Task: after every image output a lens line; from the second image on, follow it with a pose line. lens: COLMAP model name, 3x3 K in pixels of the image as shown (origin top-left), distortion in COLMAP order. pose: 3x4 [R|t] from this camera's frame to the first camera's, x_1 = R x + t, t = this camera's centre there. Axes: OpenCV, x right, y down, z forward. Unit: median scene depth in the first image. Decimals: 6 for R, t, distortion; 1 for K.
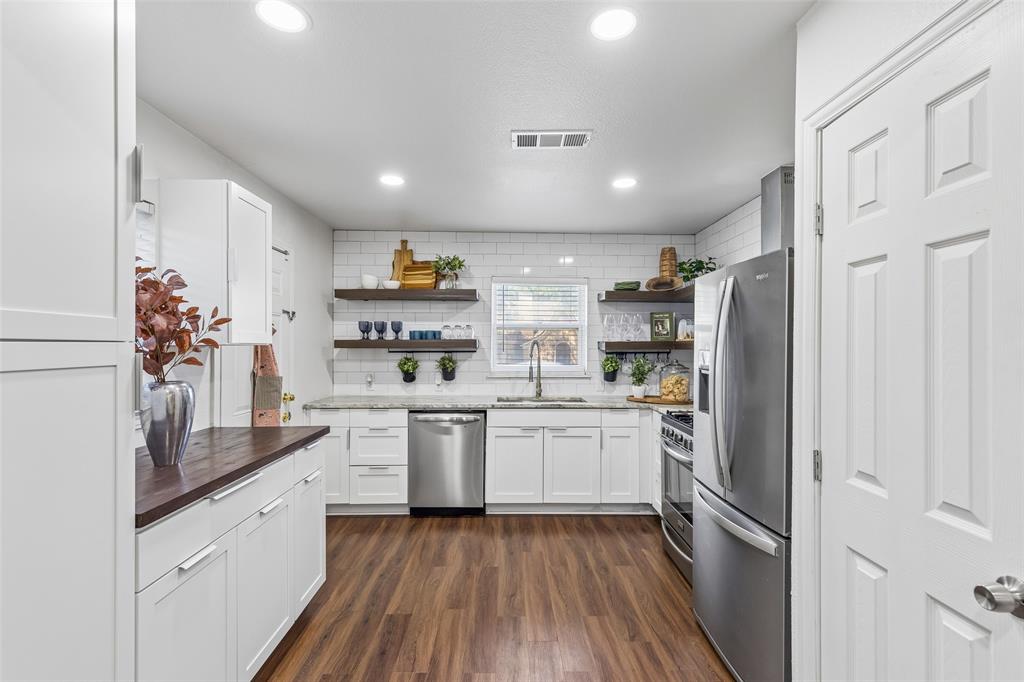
lens RADIAL K [[469.1, 0, 513.7], [0, 469.1, 343.4], [0, 0, 1]] dist [0.007213, -0.003333]
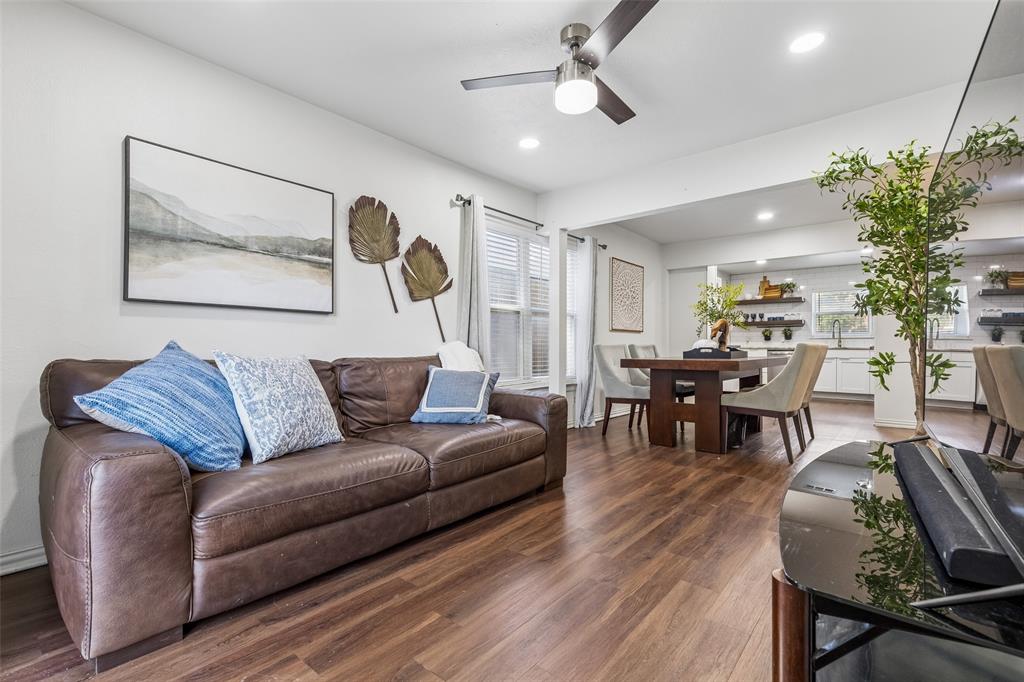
lens RADIAL K [[469.1, 0, 508.2], [0, 469.1, 341.2], [0, 0, 1]] dist [0.007213, -0.003333]
pose [[0.756091, -0.005532, -0.654443, 0.317160], [0.000912, 0.999972, -0.007400, 0.105361], [0.654466, 0.004998, 0.756075, -1.547874]]
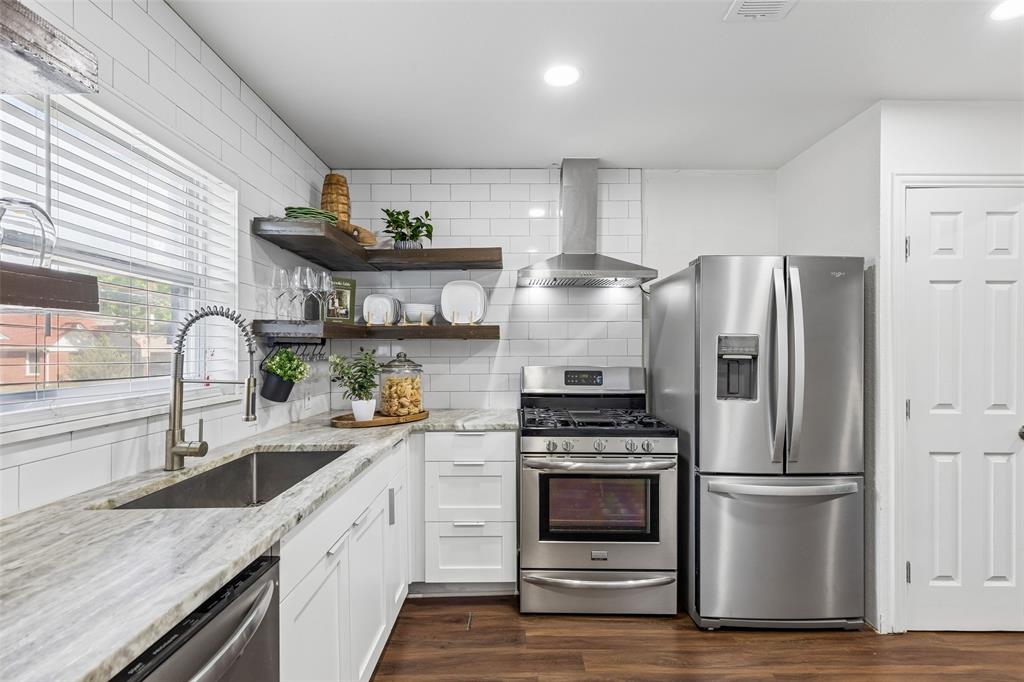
lens RADIAL K [[469.1, 0, 513.1], [0, 469.1, 345.1], [0, 0, 1]] dist [0.007213, -0.003333]
pose [[0.010413, 0.004718, 0.999935, -0.308076], [-0.005971, 0.999971, -0.004656, 0.023807], [-0.999928, -0.005922, 0.010441, 0.789657]]
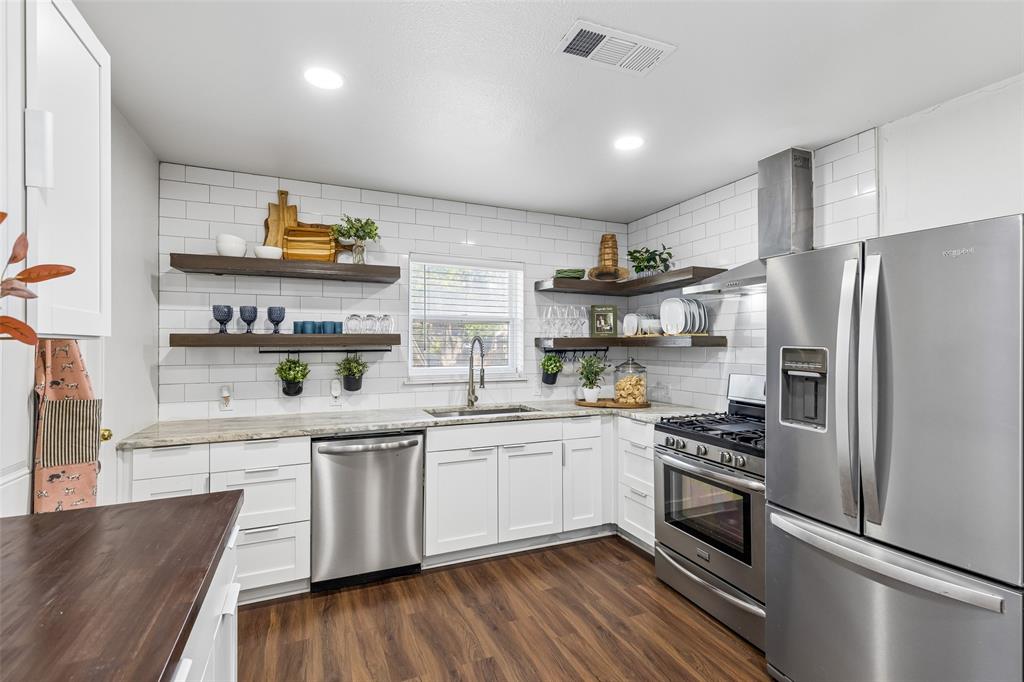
lens RADIAL K [[469.1, 0, 512.8], [0, 469.1, 339.1], [0, 0, 1]] dist [0.007213, -0.003333]
pose [[0.923681, 0.002180, 0.383156, -0.198451], [-0.000154, 0.999986, -0.005319, 0.003239], [-0.383162, 0.004854, 0.923668, 0.242841]]
